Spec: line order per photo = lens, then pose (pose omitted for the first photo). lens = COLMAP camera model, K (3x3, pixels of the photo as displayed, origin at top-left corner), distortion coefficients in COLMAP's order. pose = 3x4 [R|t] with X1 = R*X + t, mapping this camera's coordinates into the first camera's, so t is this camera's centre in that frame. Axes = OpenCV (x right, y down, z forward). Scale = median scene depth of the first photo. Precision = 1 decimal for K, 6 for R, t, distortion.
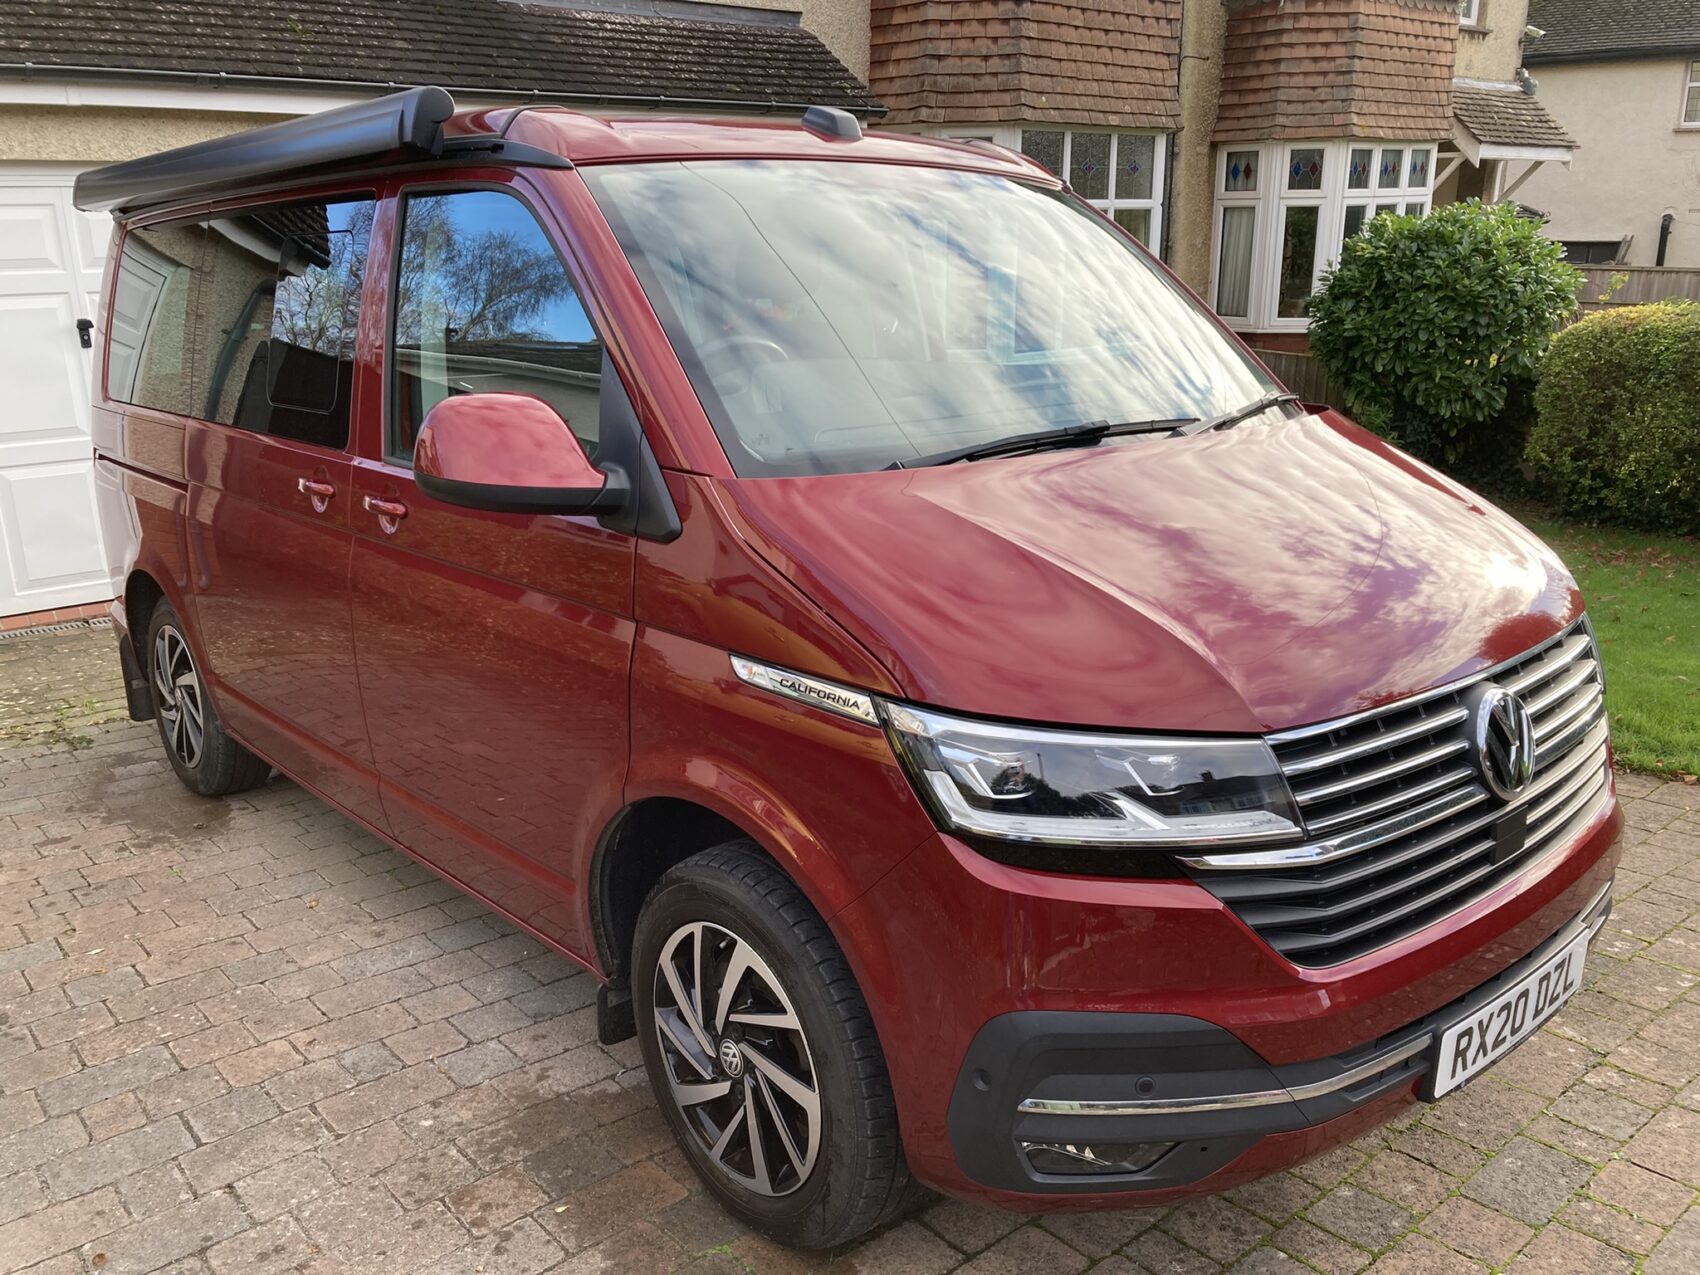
lens RADIAL K [[1343.3, 0, 850.0], [0, 1343.3, 637.5], [0, 0, 1]] dist [0.094840, -0.117874]
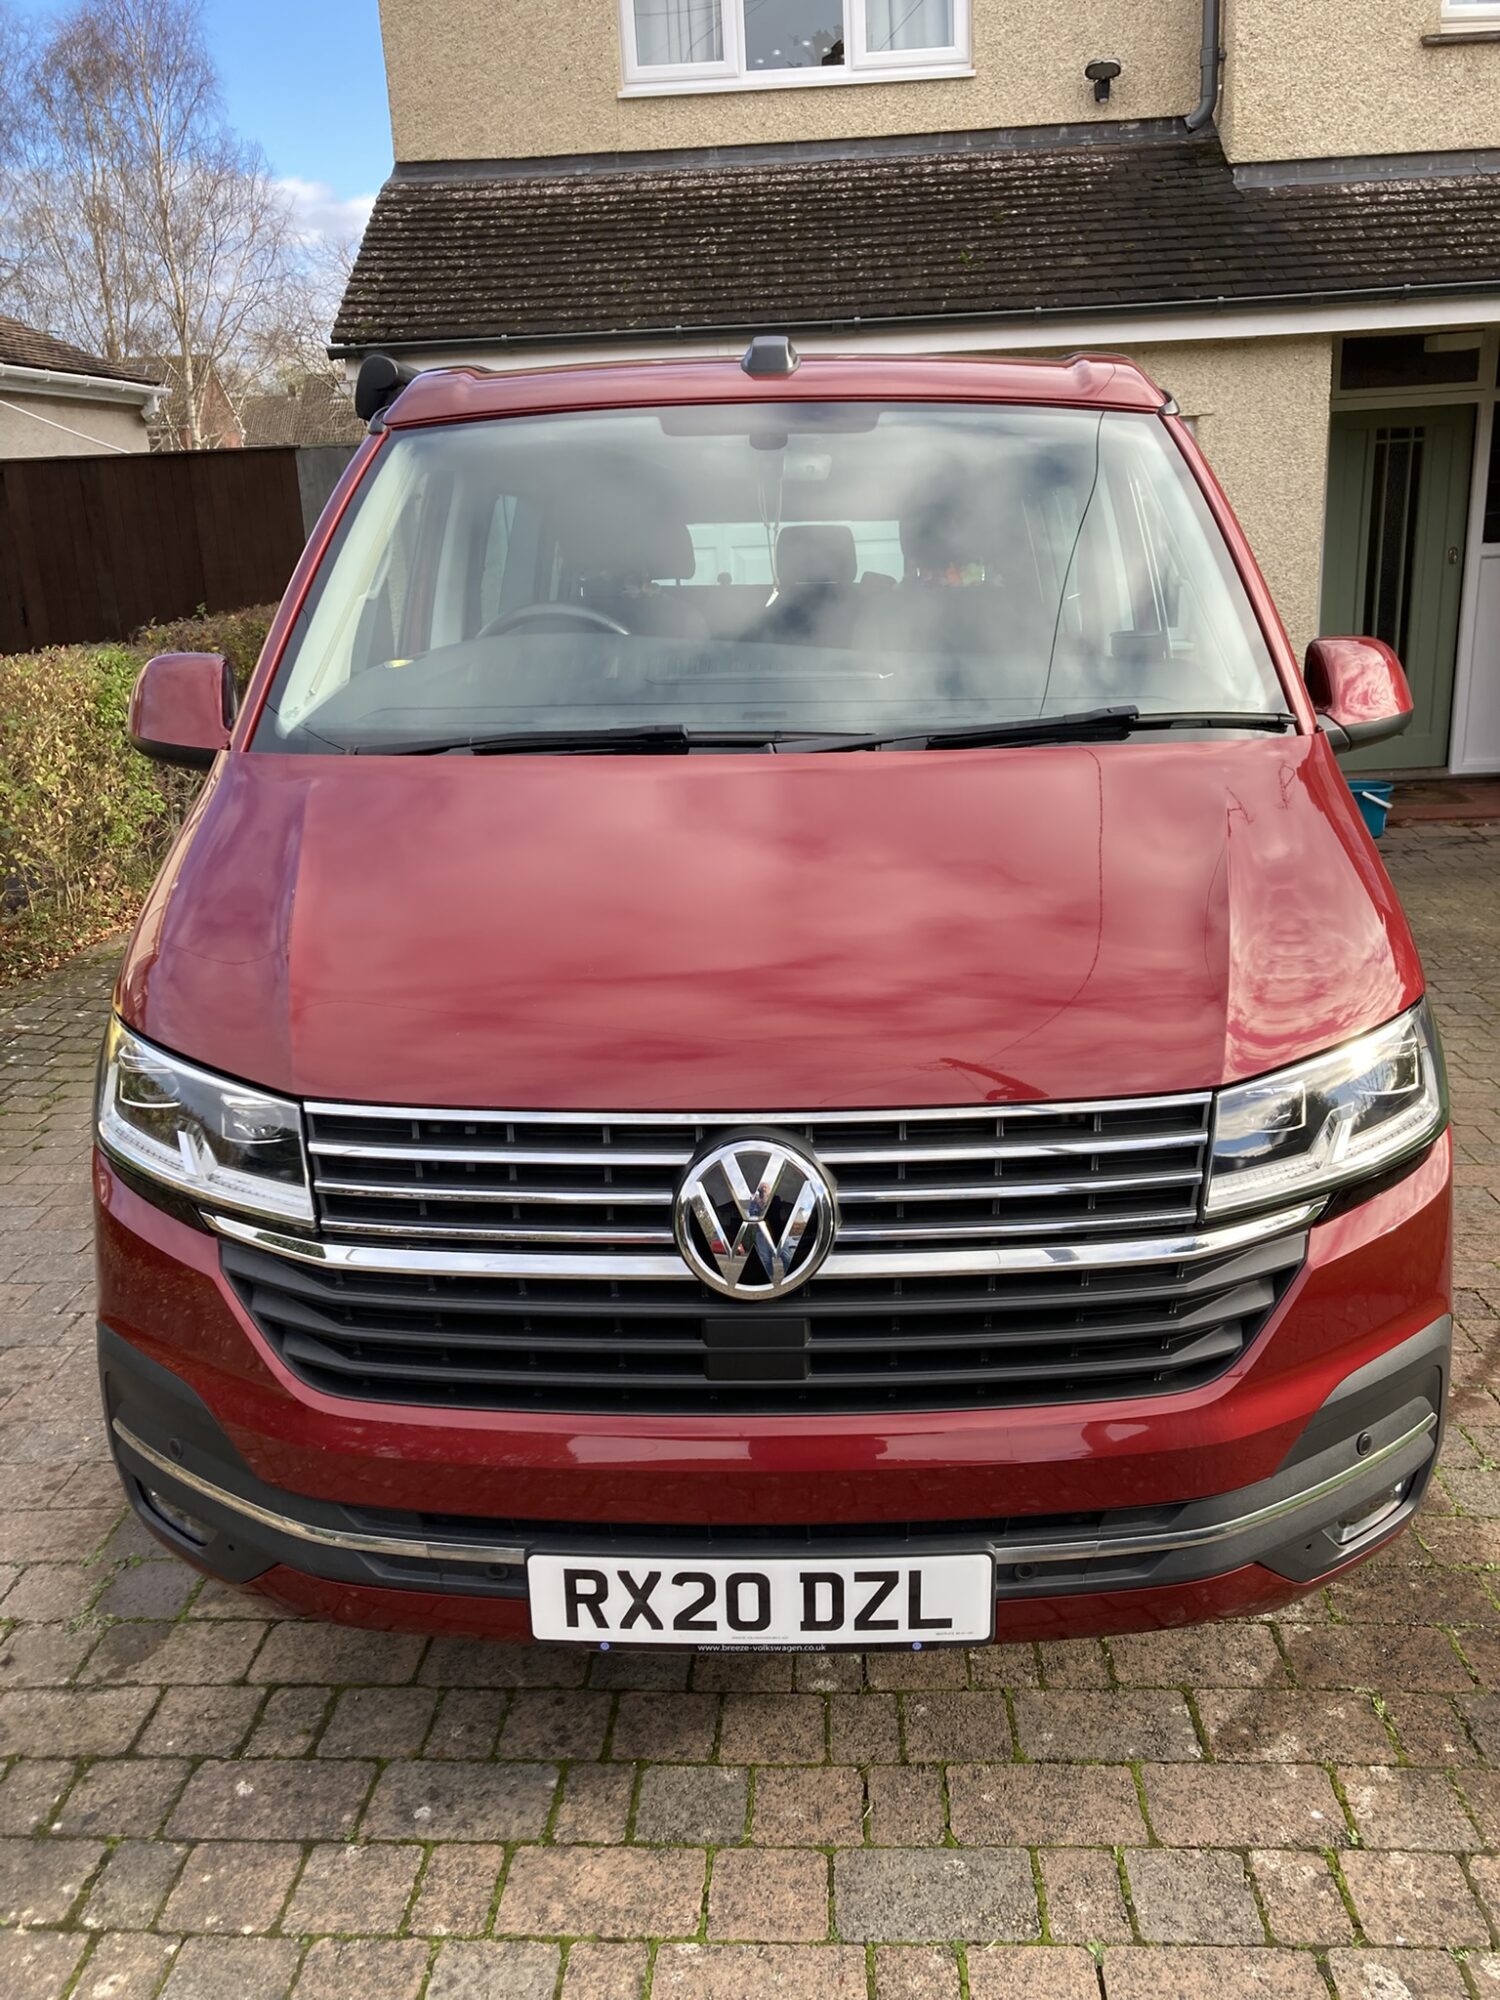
lens RADIAL K [[1580.4, 0, 897.5], [0, 1580.4, 999.4], [0, 0, 1]] dist [0.094840, -0.117874]
pose [[0.737674, 0.188816, -0.648217, 0.409431], [-0.164031, 0.981453, 0.099215, -0.050860], [0.654928, 0.033139, 0.754964, 0.167126]]
